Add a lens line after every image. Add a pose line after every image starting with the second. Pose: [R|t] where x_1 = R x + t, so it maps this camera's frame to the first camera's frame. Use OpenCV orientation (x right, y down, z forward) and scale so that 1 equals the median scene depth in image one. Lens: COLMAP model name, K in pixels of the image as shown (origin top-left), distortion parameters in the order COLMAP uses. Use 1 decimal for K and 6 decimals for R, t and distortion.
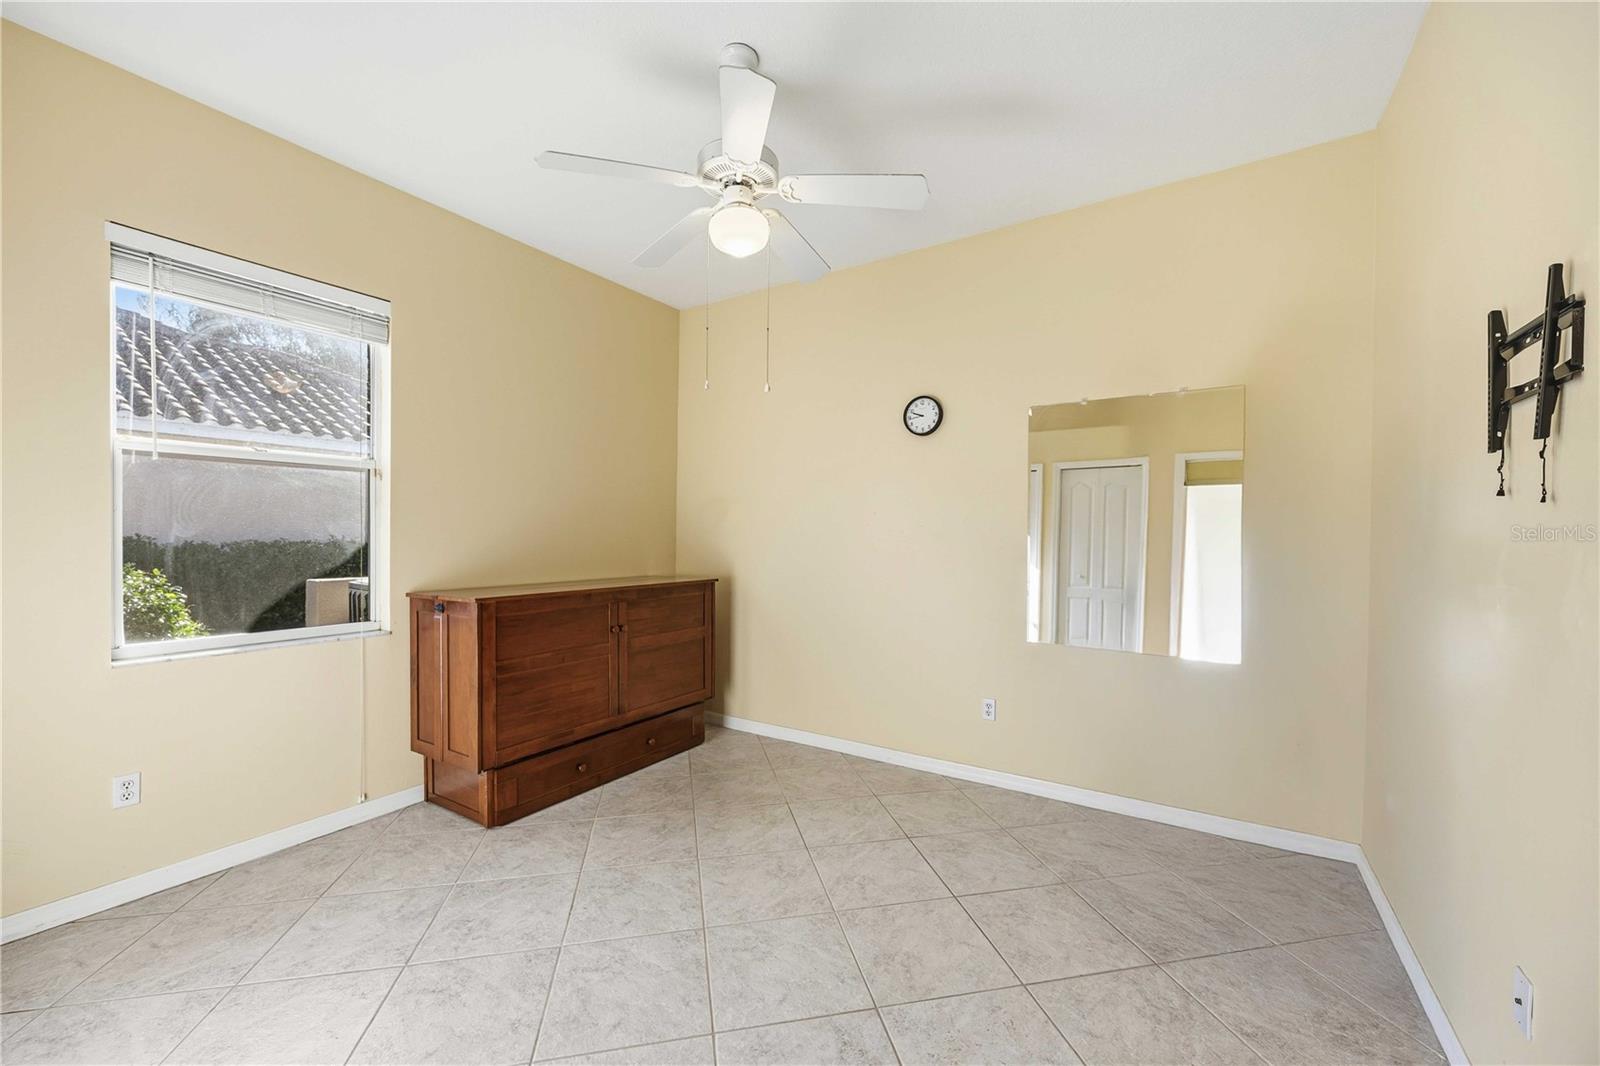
lens RADIAL K [[613.9, 0, 813.5], [0, 613.9, 540.9], [0, 0, 1]] dist [-0.006660, -0.000163]
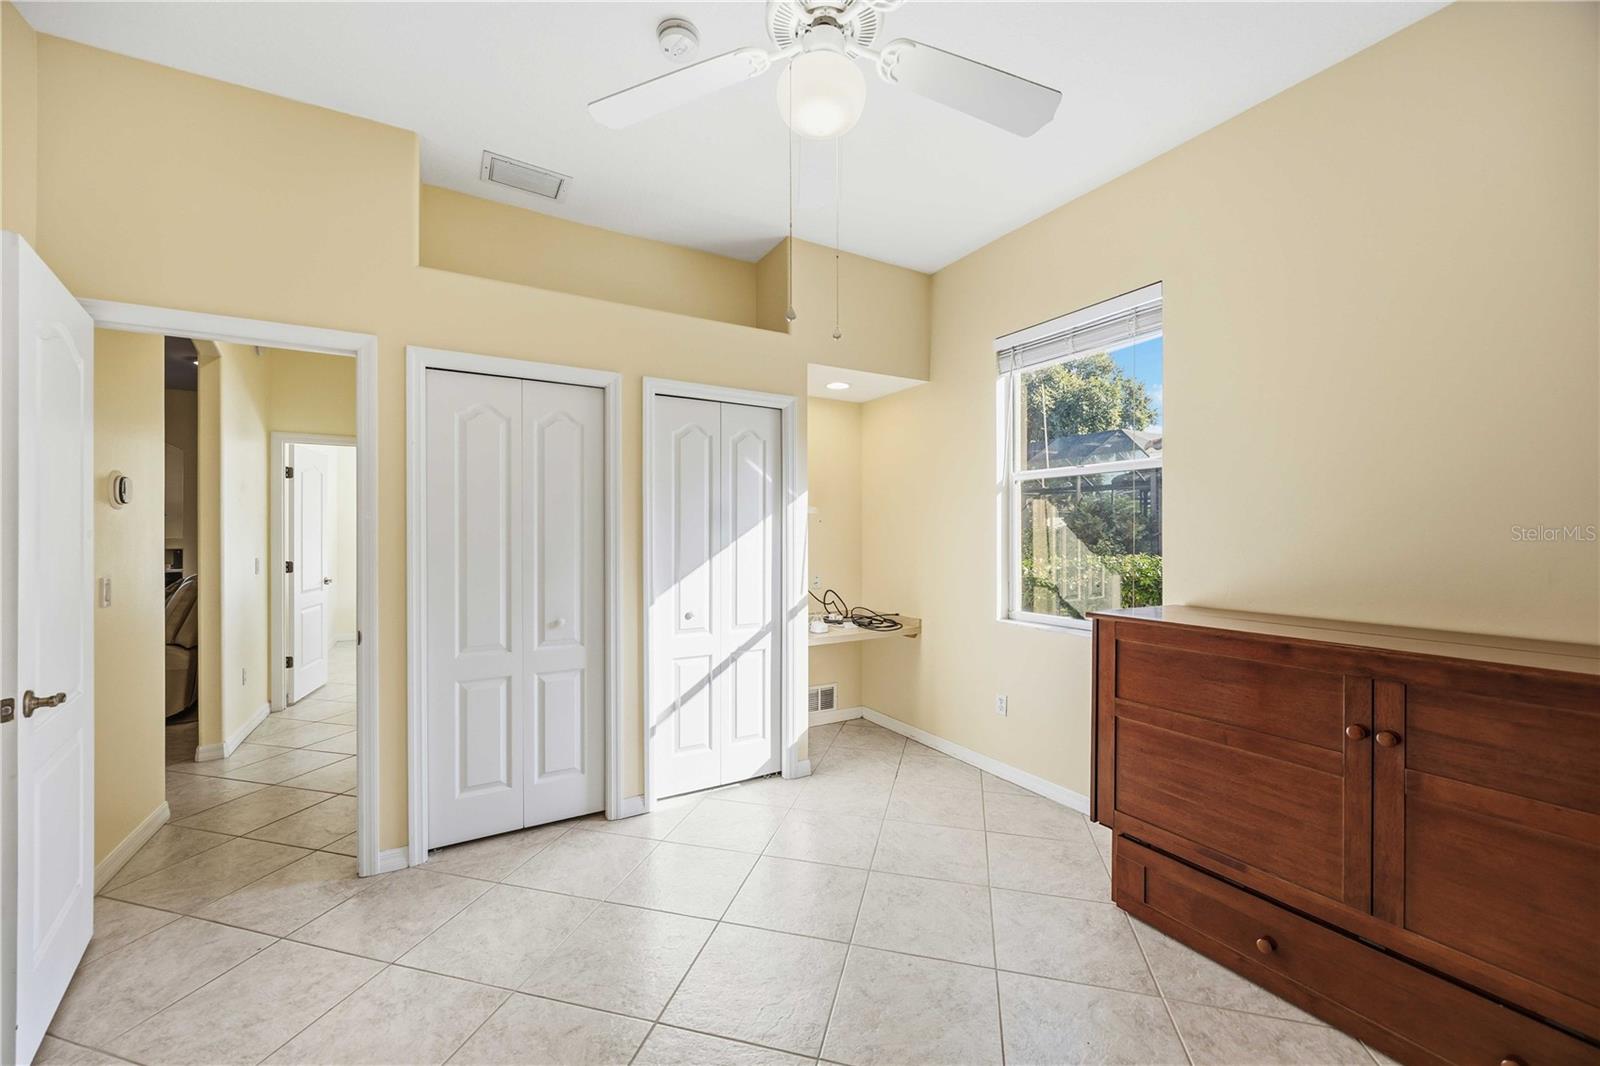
lens RADIAL K [[613.9, 0, 797.1], [0, 613.9, 532.6], [0, 0, 1]] dist [-0.006660, -0.000163]
pose [[-0.470160, -0.010654, -0.882517, 0.335105], [-0.016634, 0.999856, -0.003209, -0.005812], [0.882425, 0.013171, -0.470269, 0.881846]]
